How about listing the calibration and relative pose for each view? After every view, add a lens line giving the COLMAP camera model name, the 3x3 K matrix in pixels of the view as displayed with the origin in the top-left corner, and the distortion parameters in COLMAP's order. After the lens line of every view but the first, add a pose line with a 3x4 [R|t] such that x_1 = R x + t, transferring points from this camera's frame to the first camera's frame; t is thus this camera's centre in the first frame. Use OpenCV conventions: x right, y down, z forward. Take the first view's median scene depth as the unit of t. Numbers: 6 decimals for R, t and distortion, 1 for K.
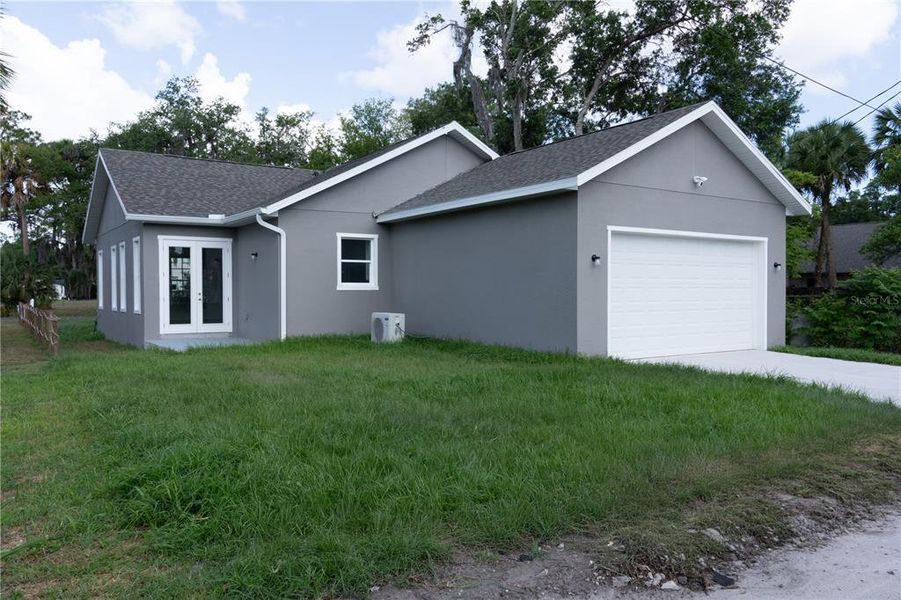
lens RADIAL K [[612.3, 0, 450.5], [0, 612.3, 300.0], [0, 0, 1]] dist [-0.056371, 0.039594]
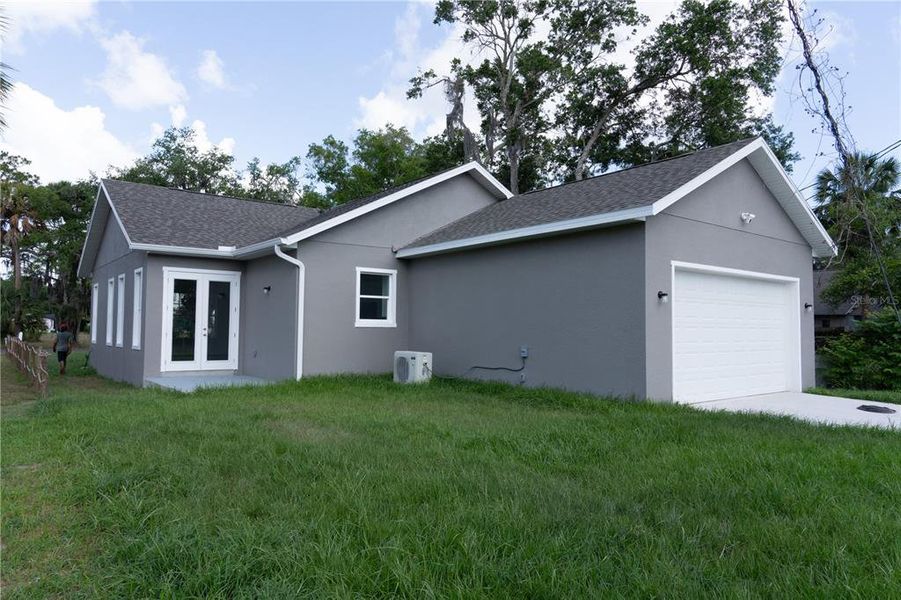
lens RADIAL K [[552.8, 0, 450.5], [0, 552.8, 300.0], [0, 0, 1]] dist [-0.042504, 0.029164]
pose [[0.998238, 0.013390, 0.057799, -0.075196], [-0.009448, 0.997645, -0.067934, -0.000766], [-0.058573, 0.067268, 0.996014, 0.111699]]
